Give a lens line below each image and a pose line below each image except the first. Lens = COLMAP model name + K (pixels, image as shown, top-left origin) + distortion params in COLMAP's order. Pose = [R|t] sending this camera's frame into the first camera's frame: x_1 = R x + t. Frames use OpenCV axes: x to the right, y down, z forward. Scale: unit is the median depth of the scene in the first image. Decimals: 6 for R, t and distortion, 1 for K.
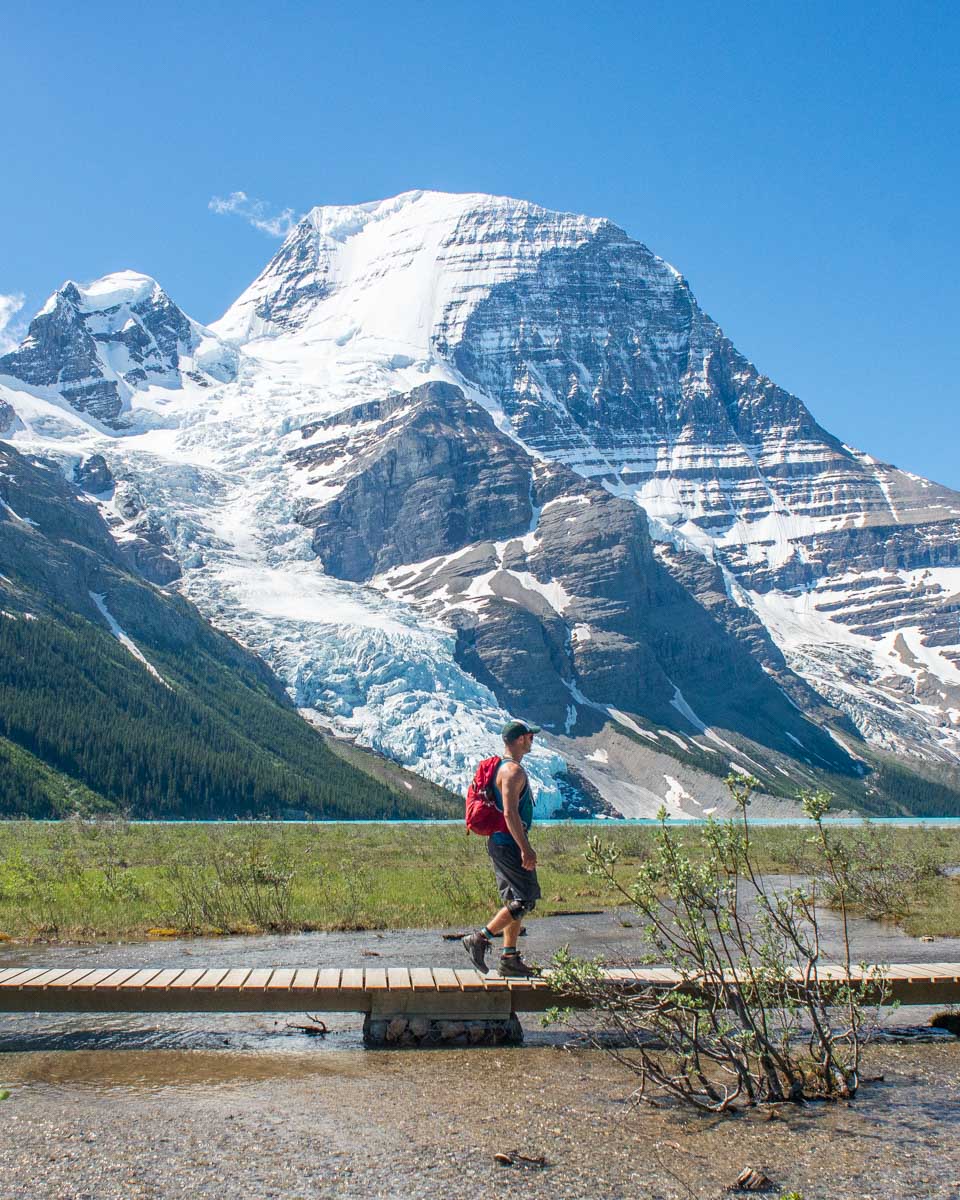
lens RADIAL K [[1633.4, 0, 480.0], [0, 1633.4, 600.0], [0, 0, 1]] dist [-0.101972, 0.055859]
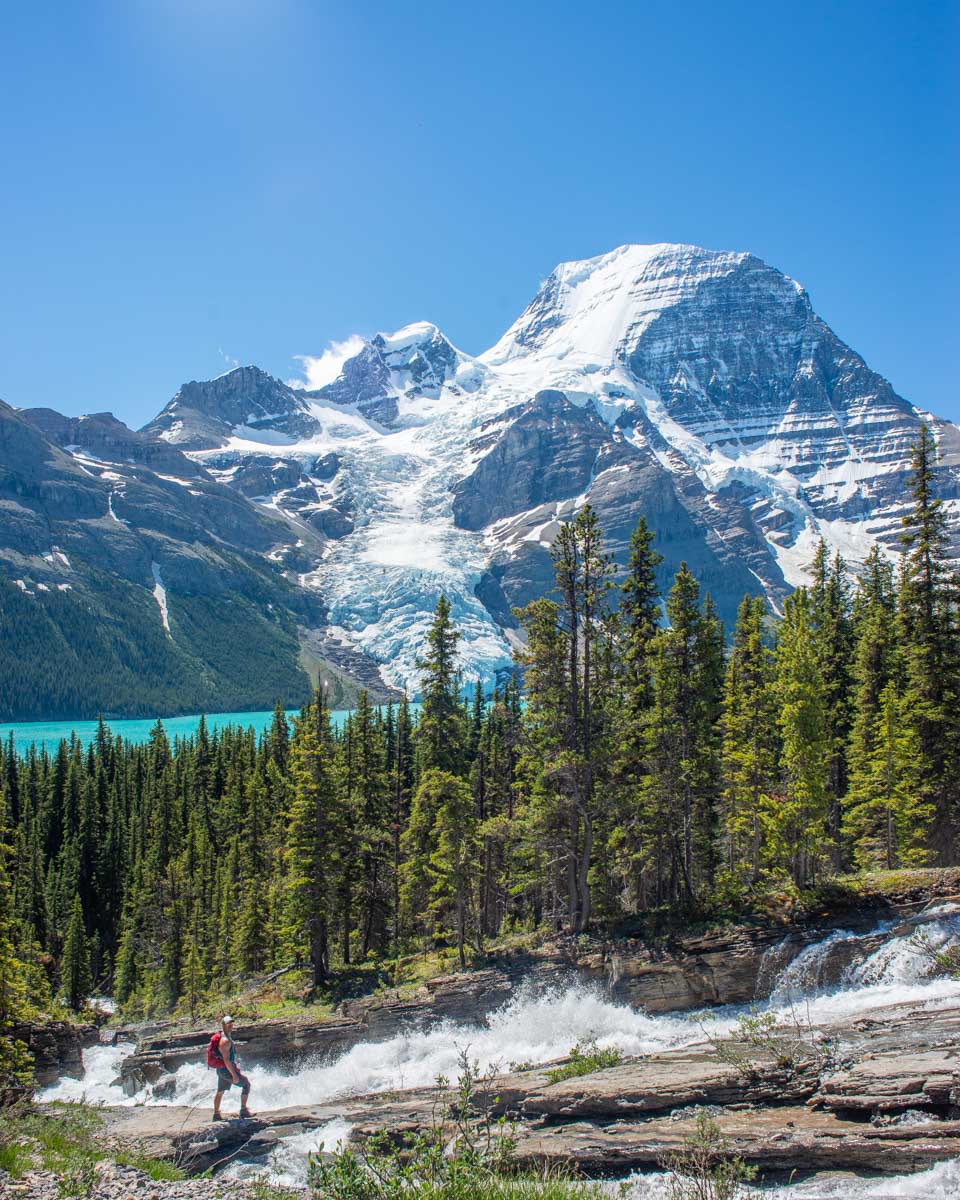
lens RADIAL K [[1073.2, 0, 480.0], [0, 1073.2, 600.0], [0, 0, 1]] dist [-0.076315, 0.006588]
pose [[0.940914, -0.004799, -0.338613, 0.187039], [0.033607, 0.996287, 0.079264, -0.017774], [0.336975, -0.085960, 0.937581, 0.040386]]
